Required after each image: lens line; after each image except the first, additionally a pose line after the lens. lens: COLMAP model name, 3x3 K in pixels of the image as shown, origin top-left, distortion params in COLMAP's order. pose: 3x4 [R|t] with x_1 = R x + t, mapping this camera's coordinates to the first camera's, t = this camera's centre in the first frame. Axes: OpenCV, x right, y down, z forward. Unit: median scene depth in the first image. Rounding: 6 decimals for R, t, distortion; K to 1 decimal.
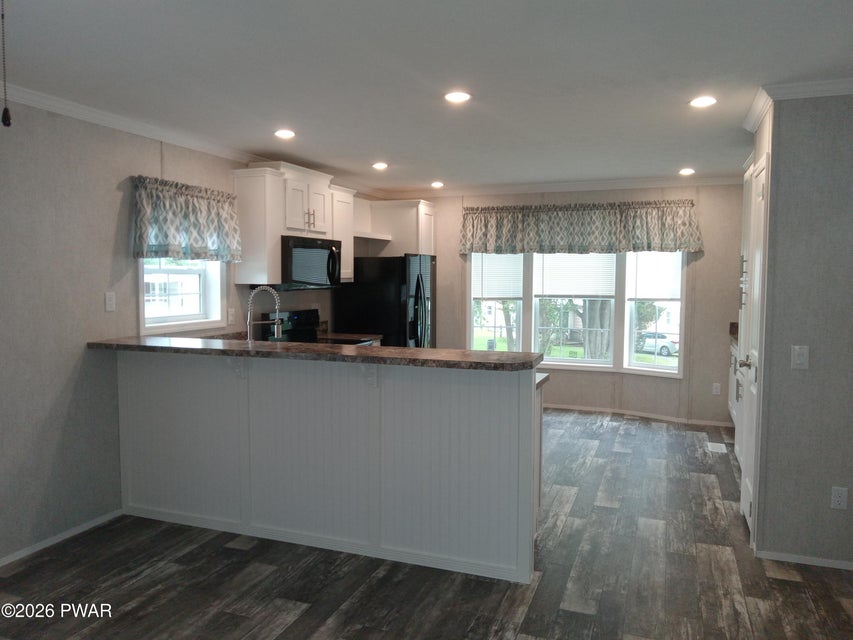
lens RADIAL K [[641.5, 0, 426.5], [0, 641.5, 320.0], [0, 0, 1]] dist [-0.009387, -0.003192]
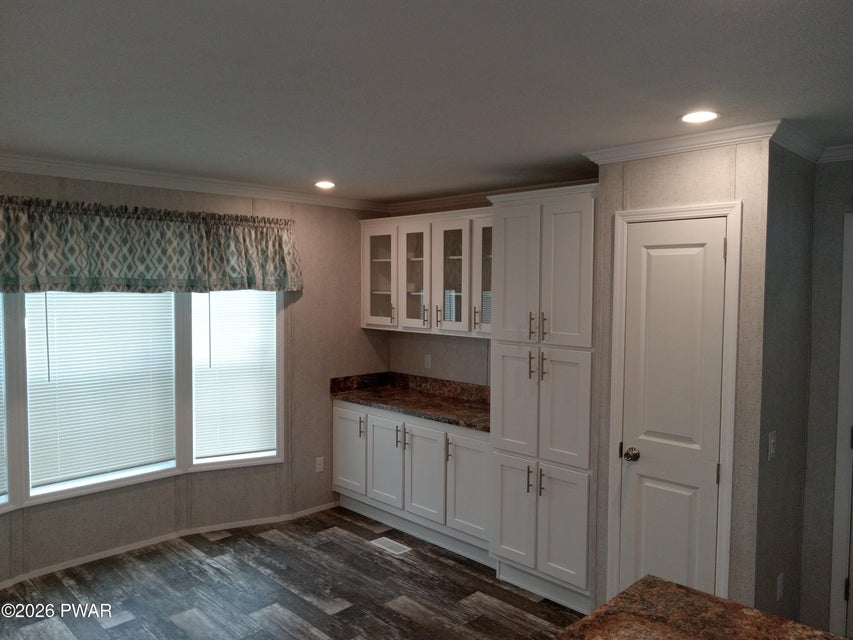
lens RADIAL K [[641.5, 0, 426.5], [0, 641.5, 320.0], [0, 0, 1]] dist [-0.009387, -0.003192]
pose [[0.410387, -0.049975, 0.910541, -0.193559], [0.060276, 0.997800, 0.027598, -0.081007], [-0.909917, 0.043558, 0.412496, 0.536611]]
